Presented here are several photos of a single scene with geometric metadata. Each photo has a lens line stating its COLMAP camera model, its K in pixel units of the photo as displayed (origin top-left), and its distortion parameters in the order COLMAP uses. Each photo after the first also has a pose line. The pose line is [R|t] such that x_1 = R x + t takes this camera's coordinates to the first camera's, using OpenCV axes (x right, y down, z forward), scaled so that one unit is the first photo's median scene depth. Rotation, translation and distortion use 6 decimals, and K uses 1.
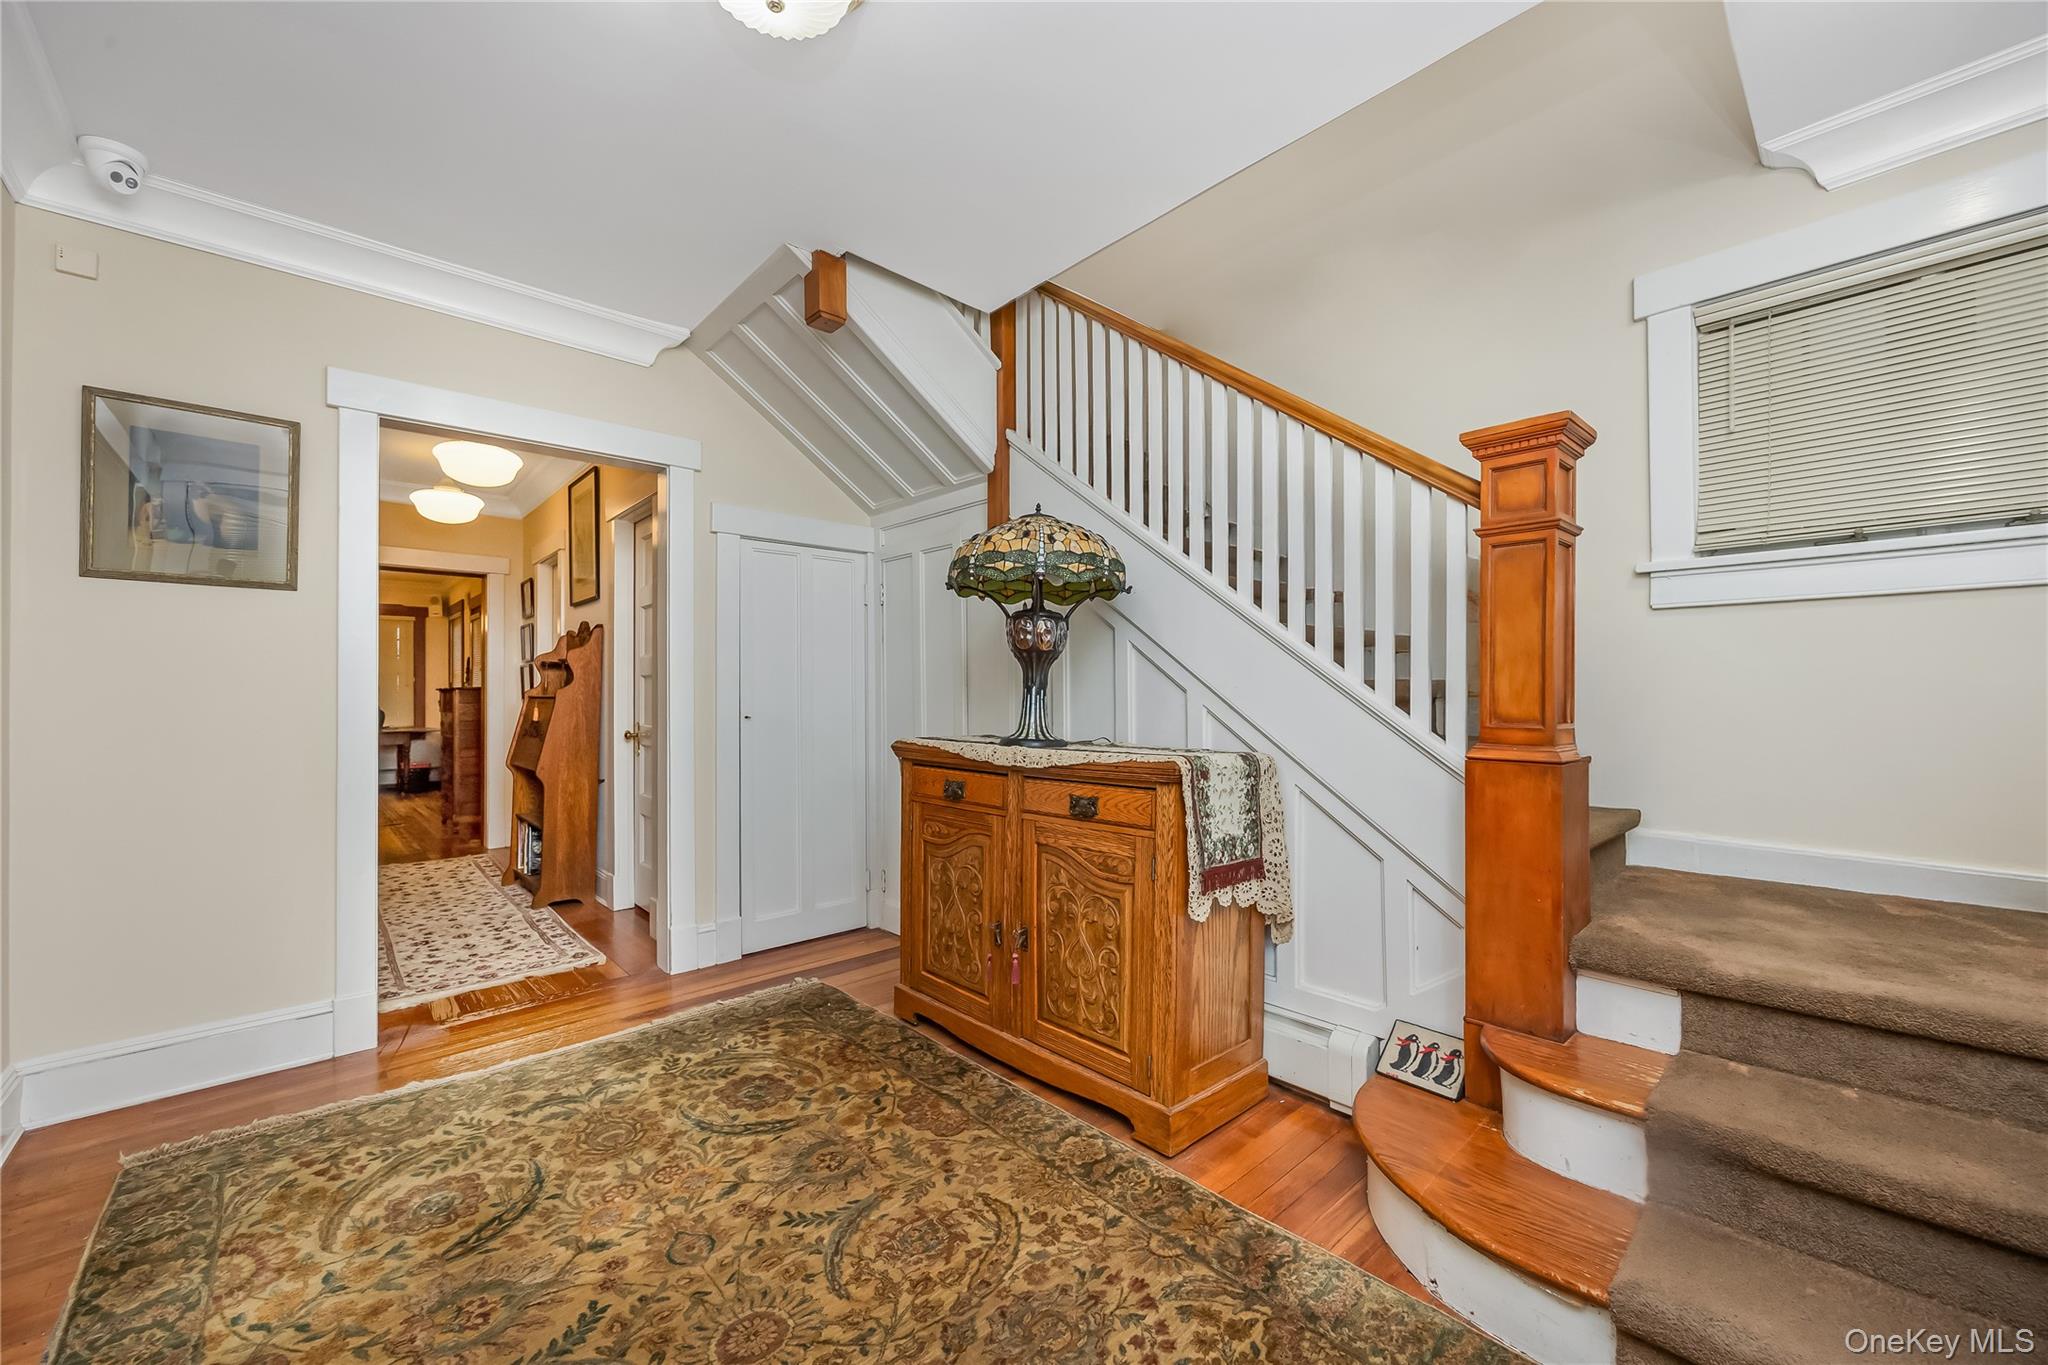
lens RADIAL K [[796.0, 0, 1031.0], [0, 796.0, 691.5], [0, 0, 1]] dist [0.000503, -0.000669]
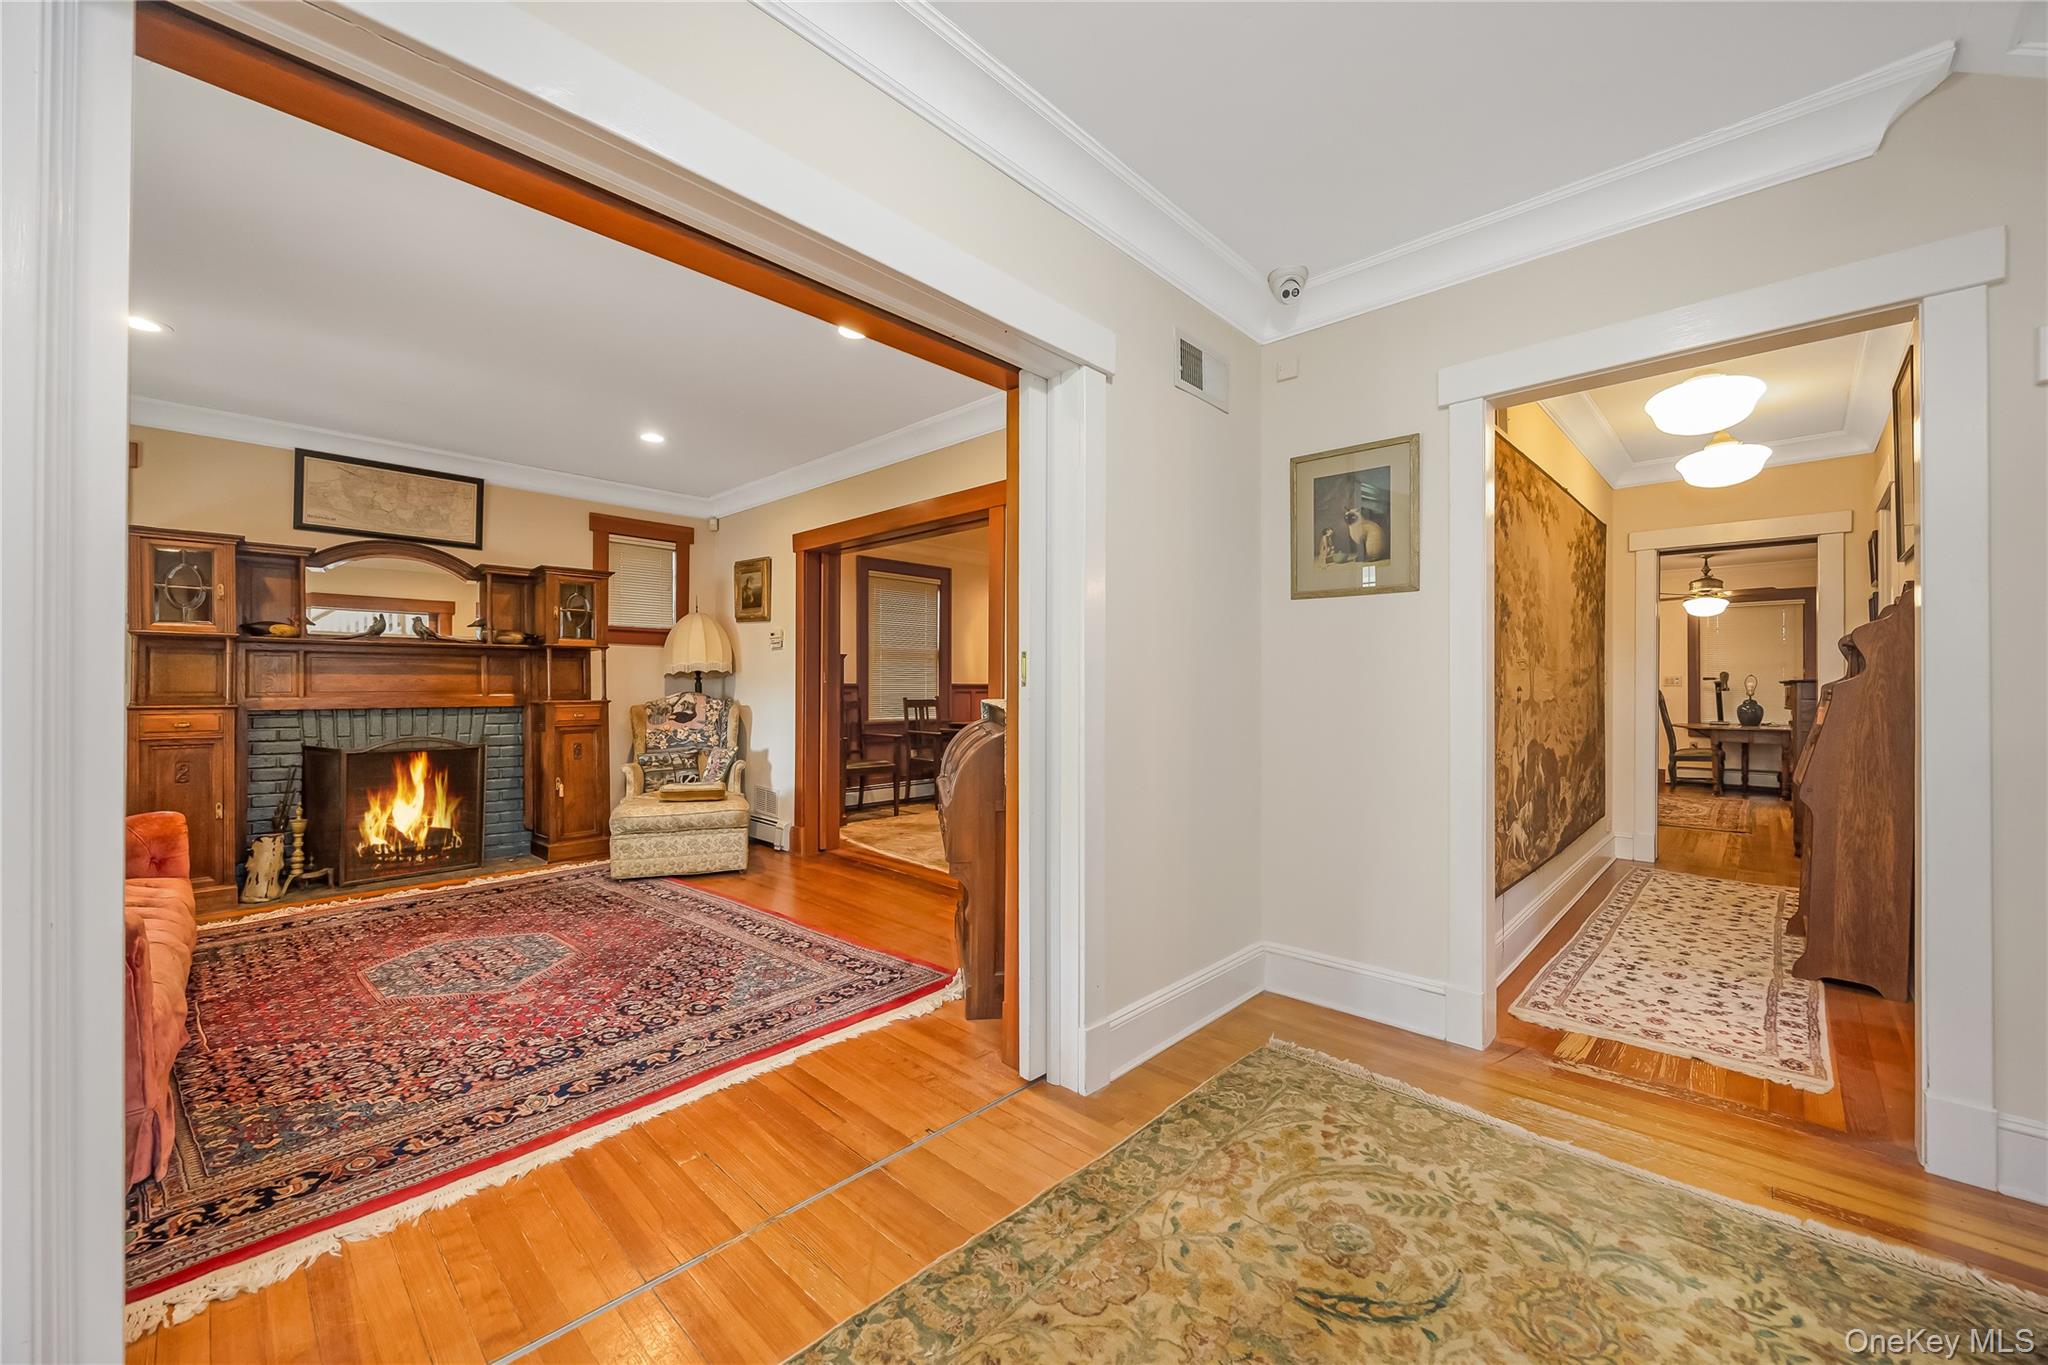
lens RADIAL K [[778.0, 0, 1017.8], [0, 778.0, 687.5], [0, 0, 1]] dist [-0.005825, -0.000050]
pose [[0.058565, 0.002699, -0.998280, 0.097995], [-0.000475, 0.999996, 0.002676, 0.001888], [0.998283, 0.000318, 0.058566, 0.428236]]
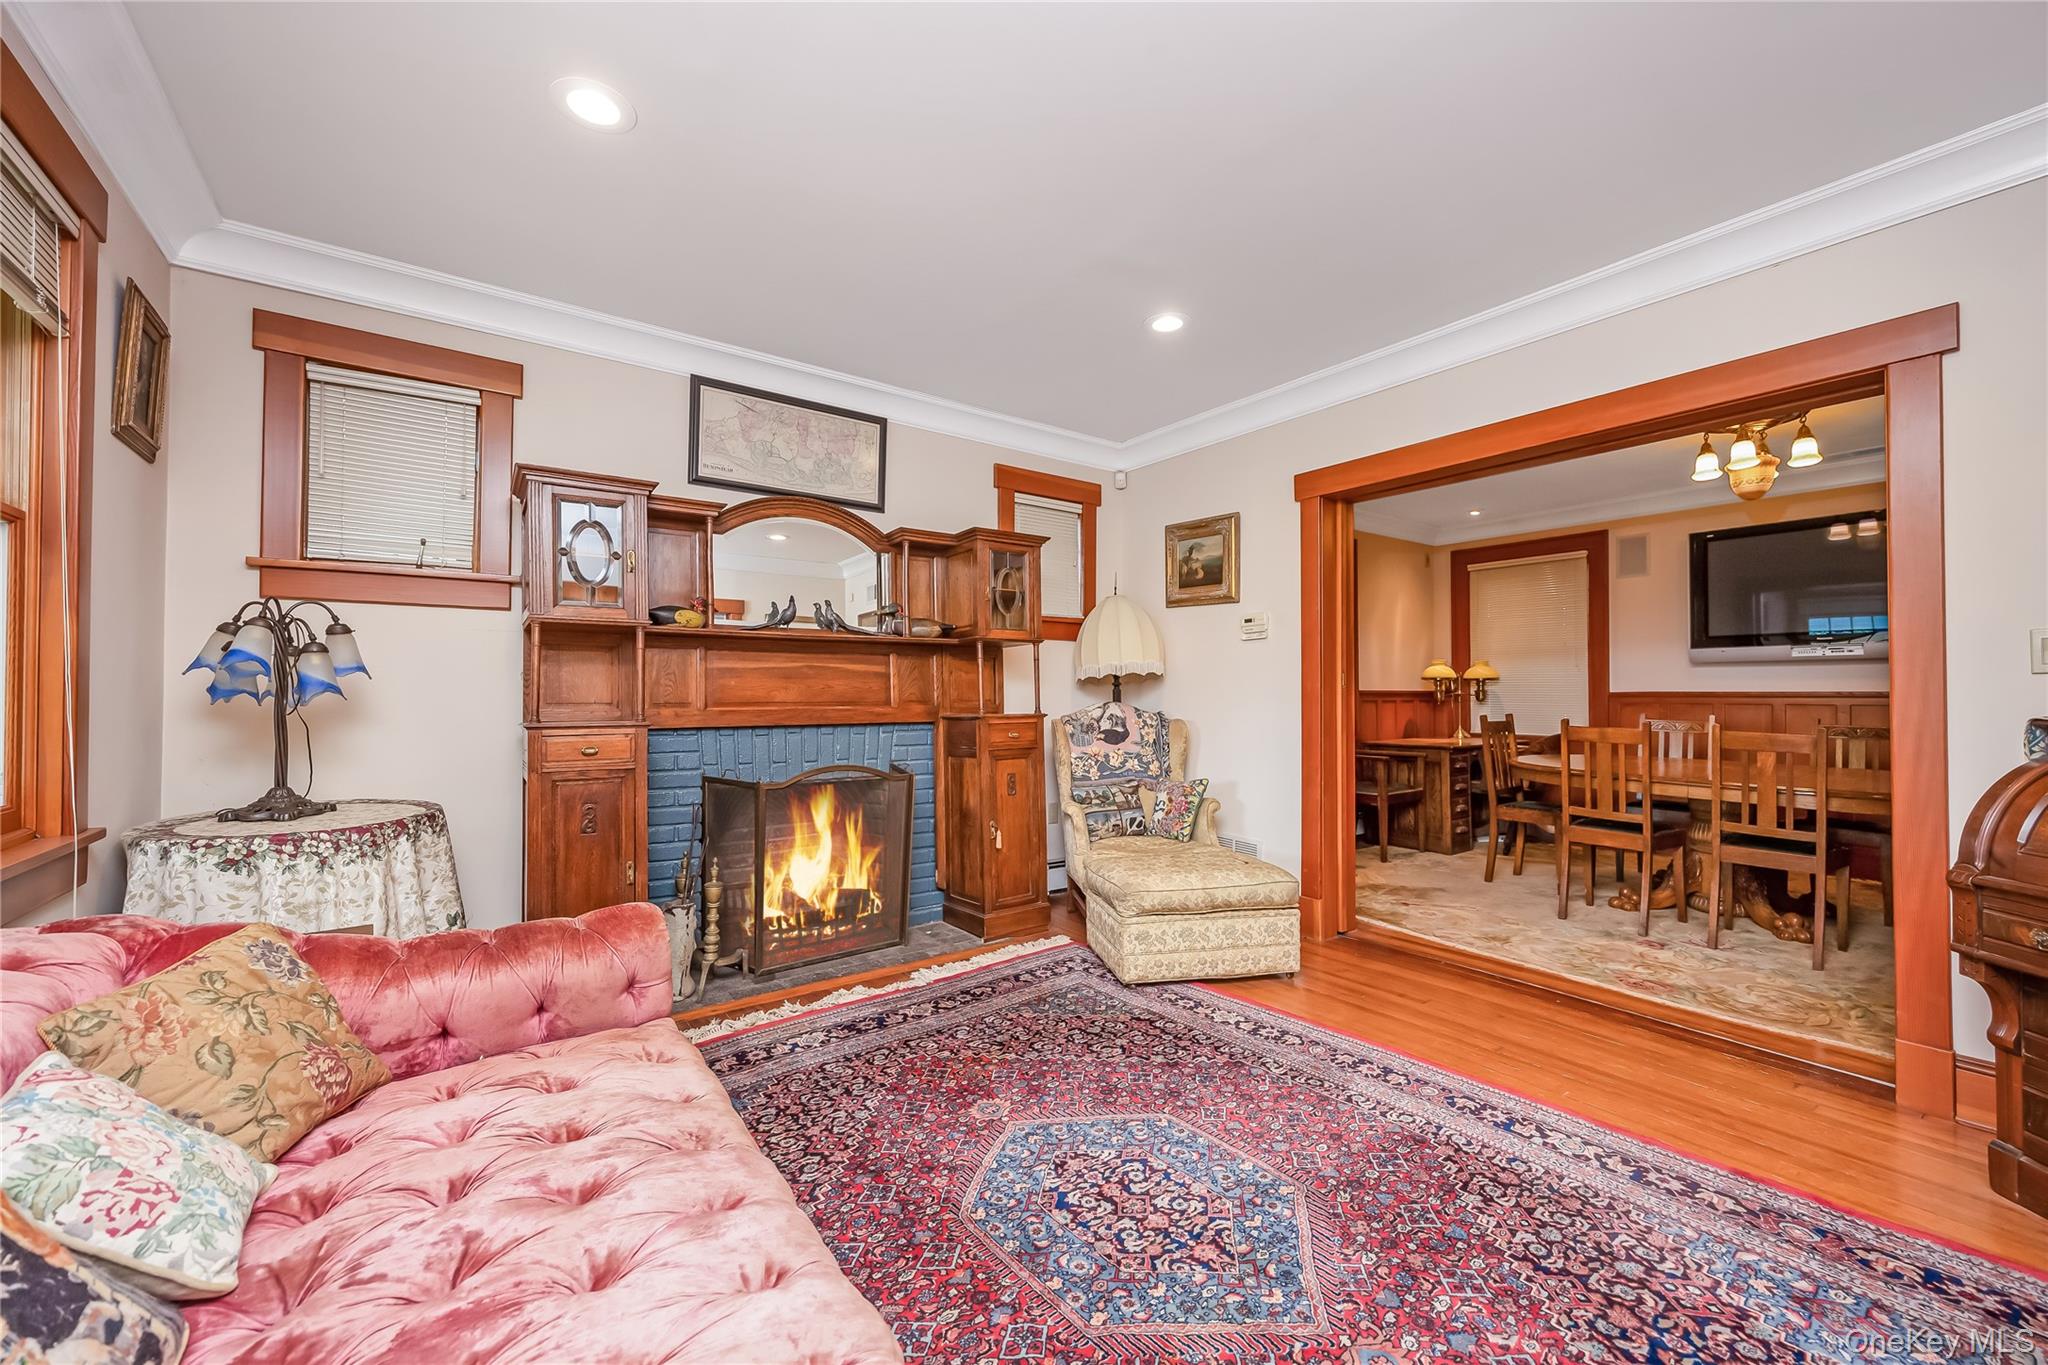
lens RADIAL K [[803.2, 0, 1022.6], [0, 803.2, 687.8], [0, 0, 1]] dist [0.002808, -0.000092]
pose [[-0.125213, -0.006670, -0.992108, -0.538509], [0.002658, 0.999972, -0.007058, 0.002688], [0.992126, -0.003521, -0.125191, -0.460132]]
